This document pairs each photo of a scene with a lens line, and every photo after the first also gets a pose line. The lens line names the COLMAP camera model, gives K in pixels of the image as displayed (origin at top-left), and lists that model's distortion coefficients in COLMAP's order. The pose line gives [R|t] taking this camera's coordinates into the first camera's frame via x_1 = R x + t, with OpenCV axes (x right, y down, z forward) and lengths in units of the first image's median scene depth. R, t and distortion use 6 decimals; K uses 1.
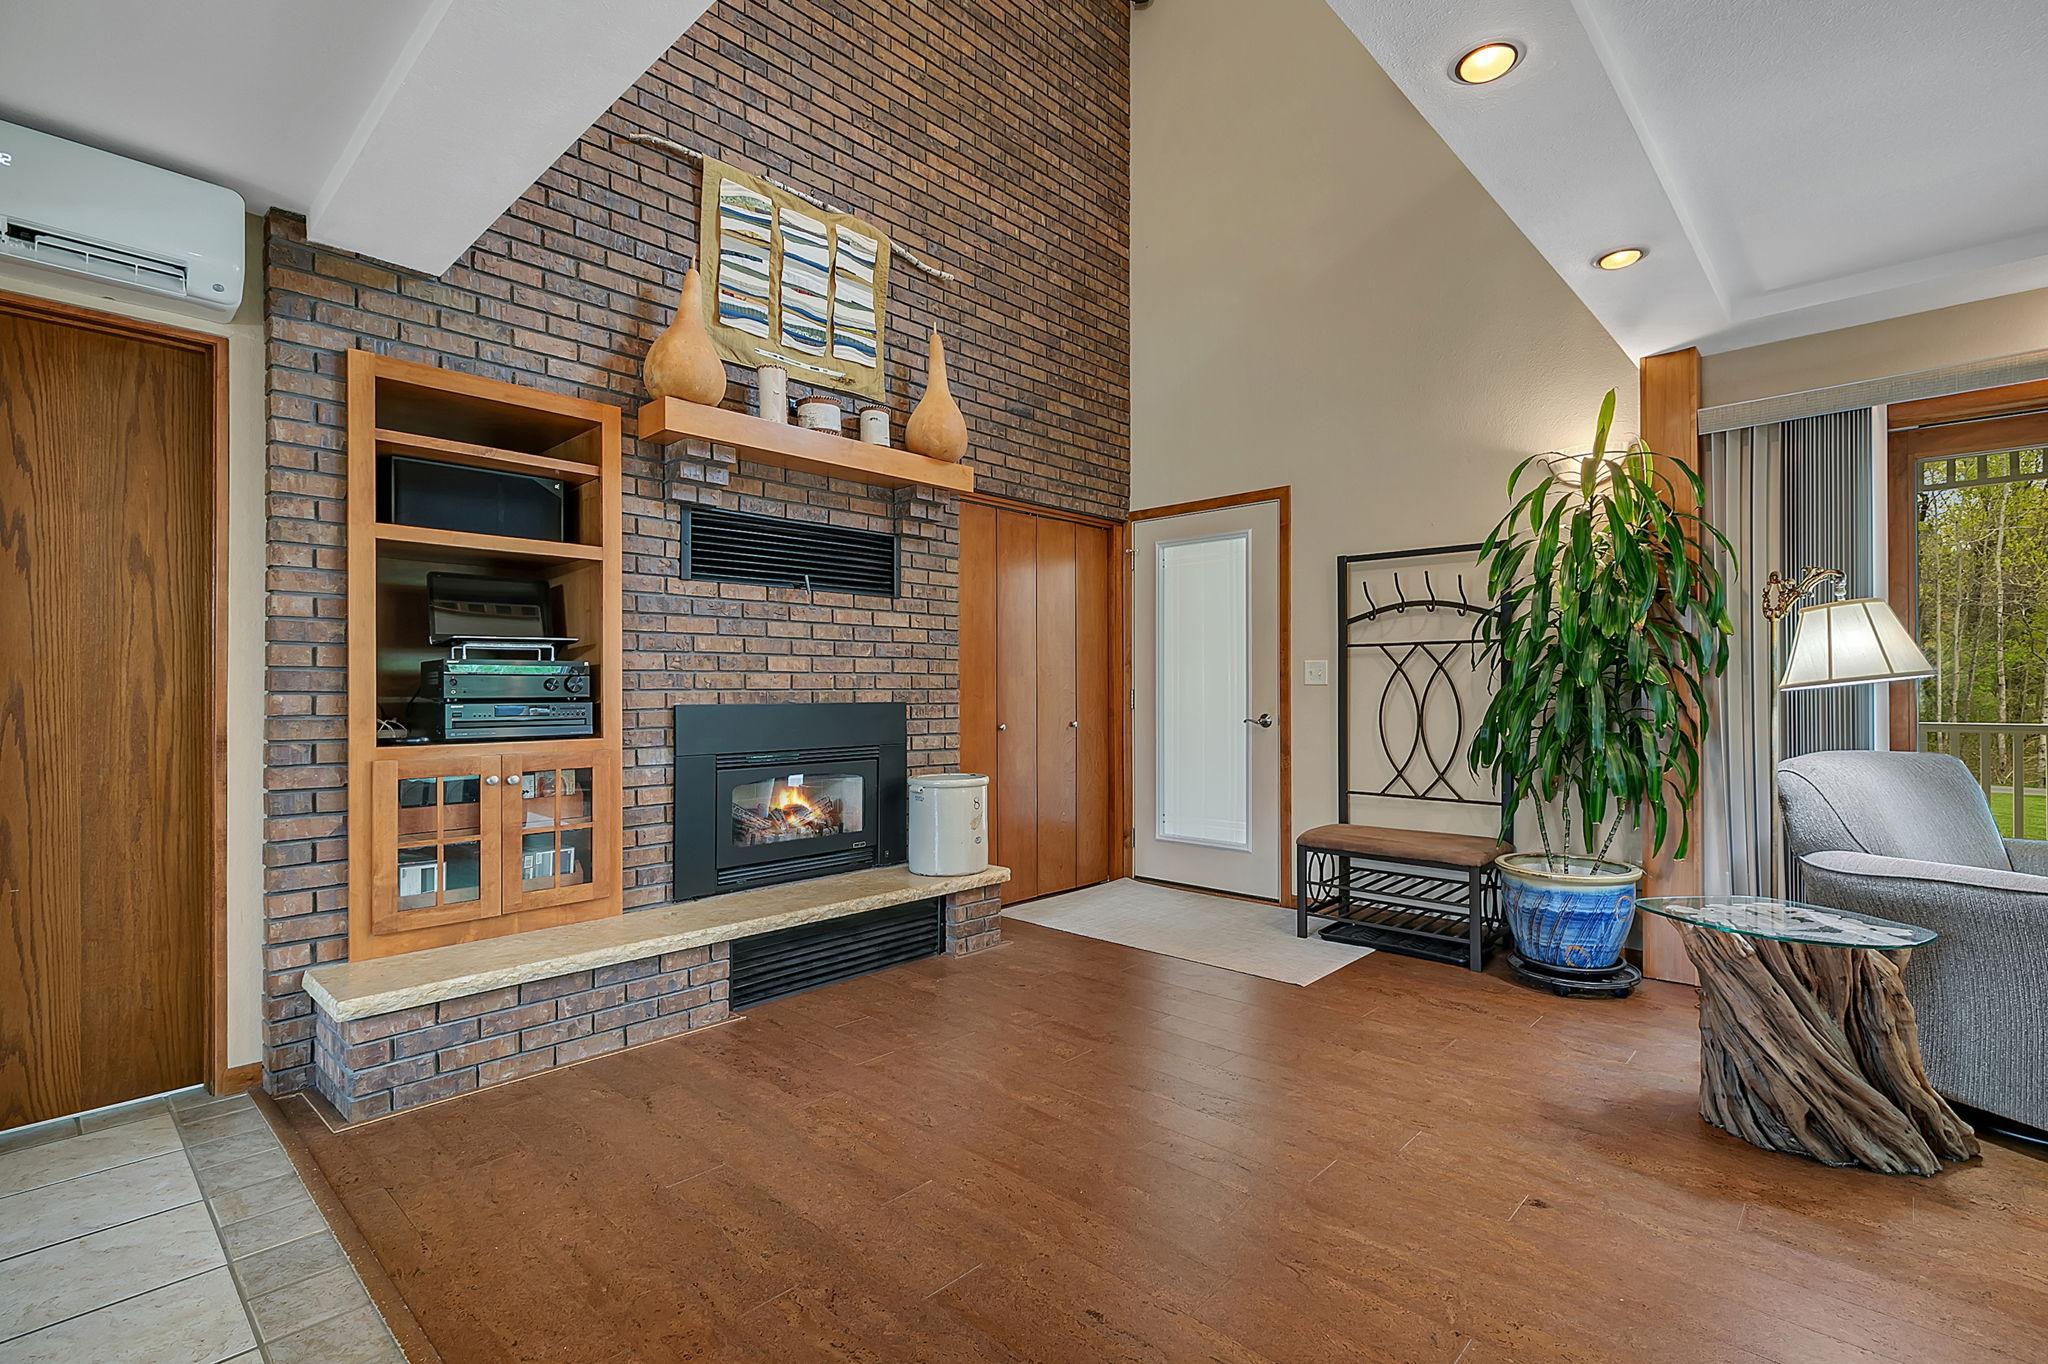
lens RADIAL K [[938.3, 0, 1033.6], [0, 938.3, 681.9], [0, 0, 1]] dist [0.003511, 0.000188]
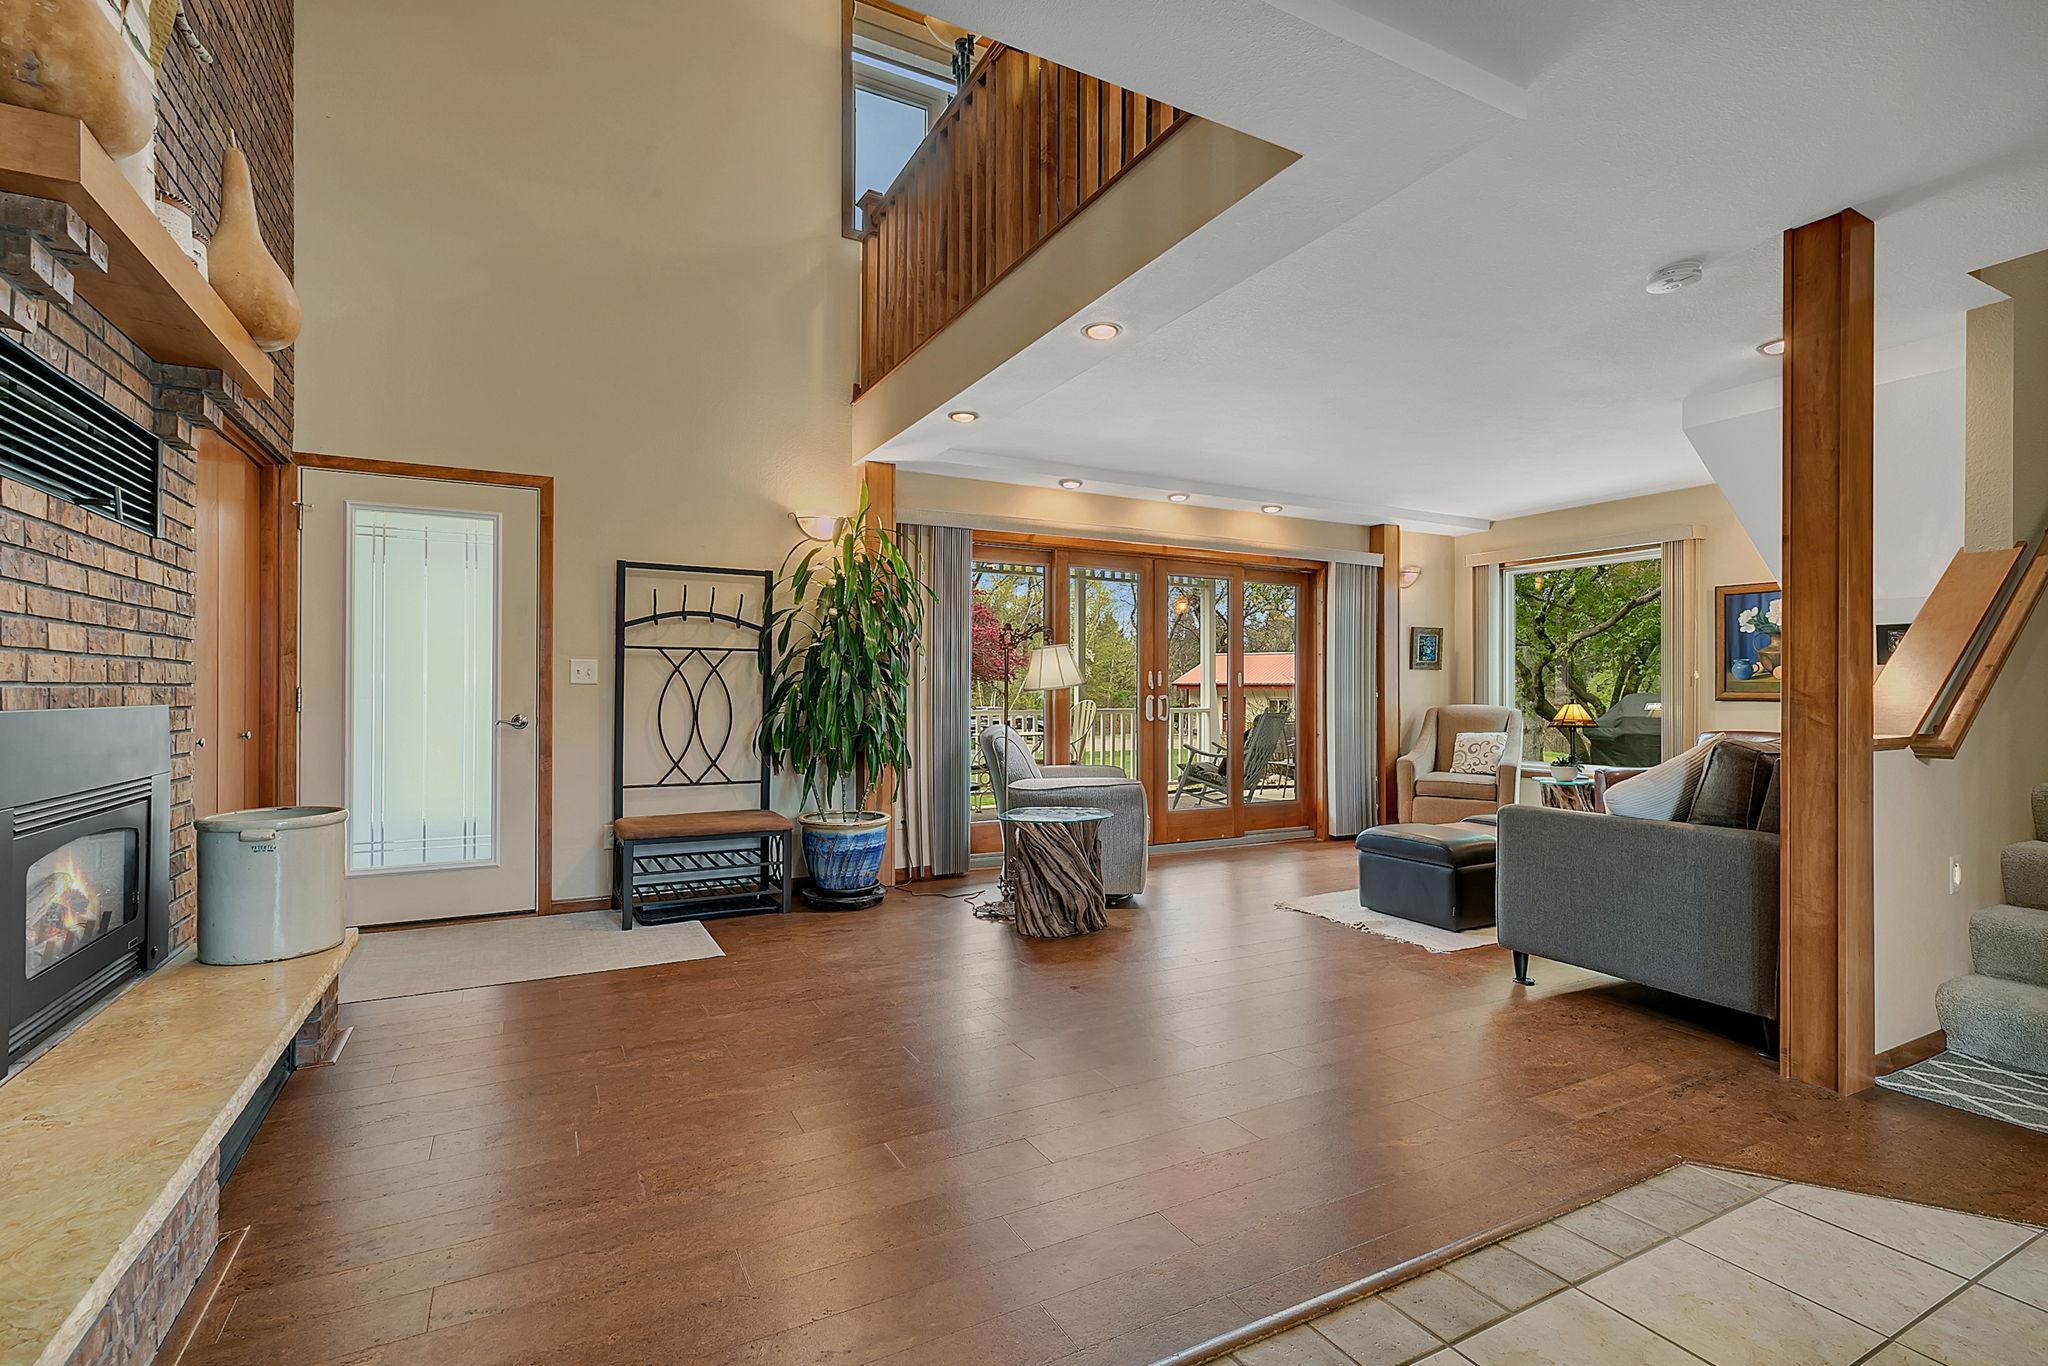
lens RADIAL K [[935.3, 0, 1027.1], [0, 935.3, 688.1], [0, 0, 1]] dist [0.000688, -0.000070]
pose [[0.328051, 0.005463, 0.944644, -0.668263], [-0.012087, 0.999926, -0.001585, 0.004678], [-0.944583, -0.010897, 0.328093, 0.311883]]
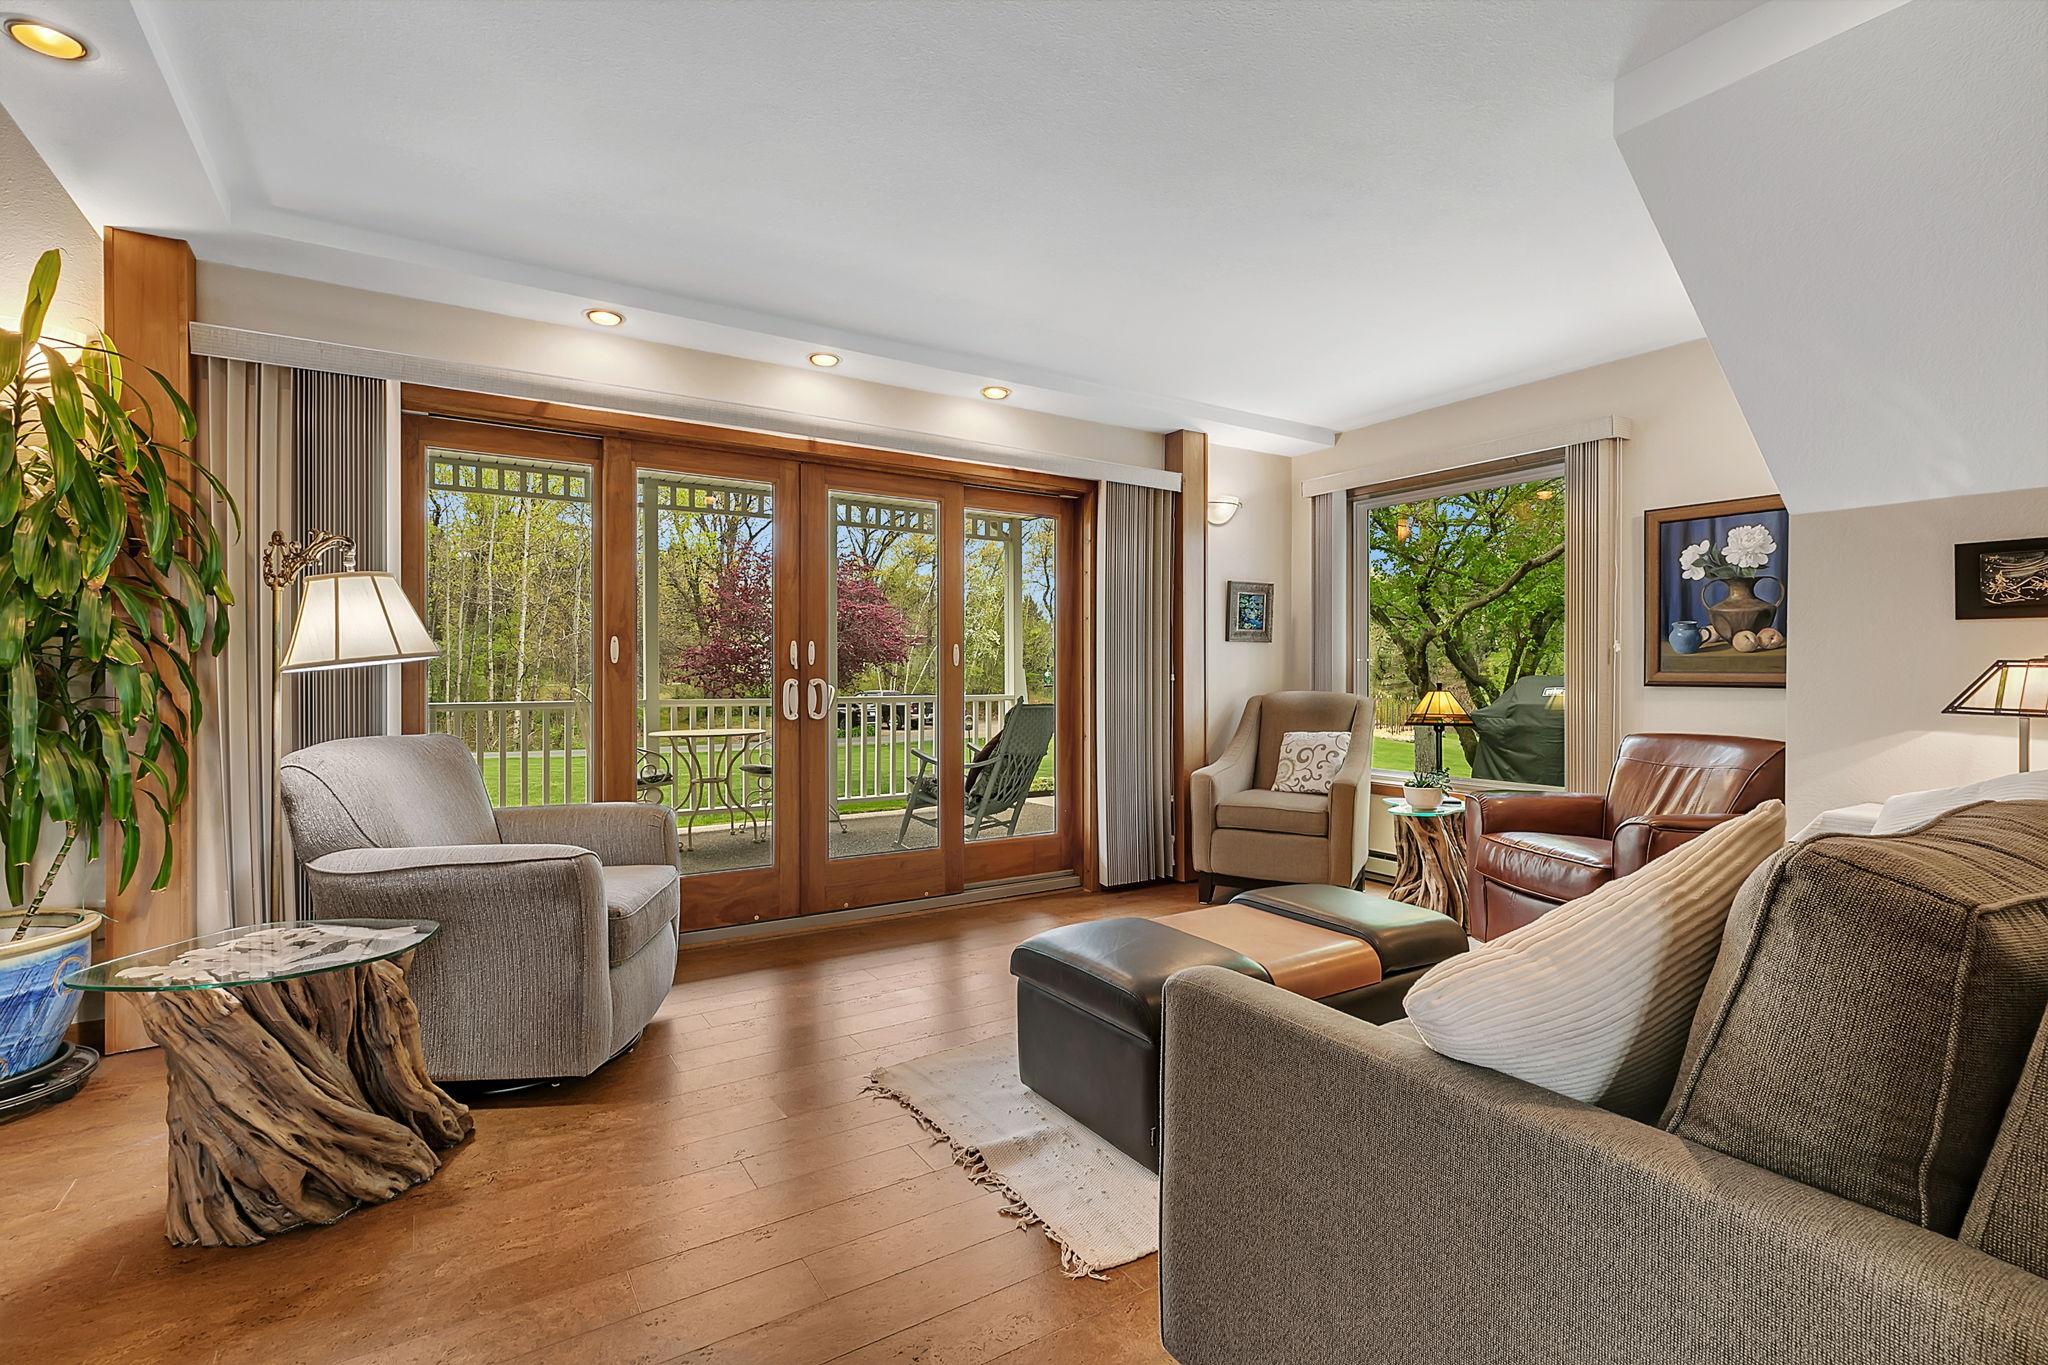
lens RADIAL K [[938.3, 0, 1033.6], [0, 938.3, 682.4], [0, 0, 1]] dist [0.003511, 0.000188]
pose [[0.245108, -0.006641, 0.969473, 0.111587], [-0.010289, 0.999902, 0.009451, 0.002707], [-0.969441, -0.012292, 0.245016, 0.111046]]
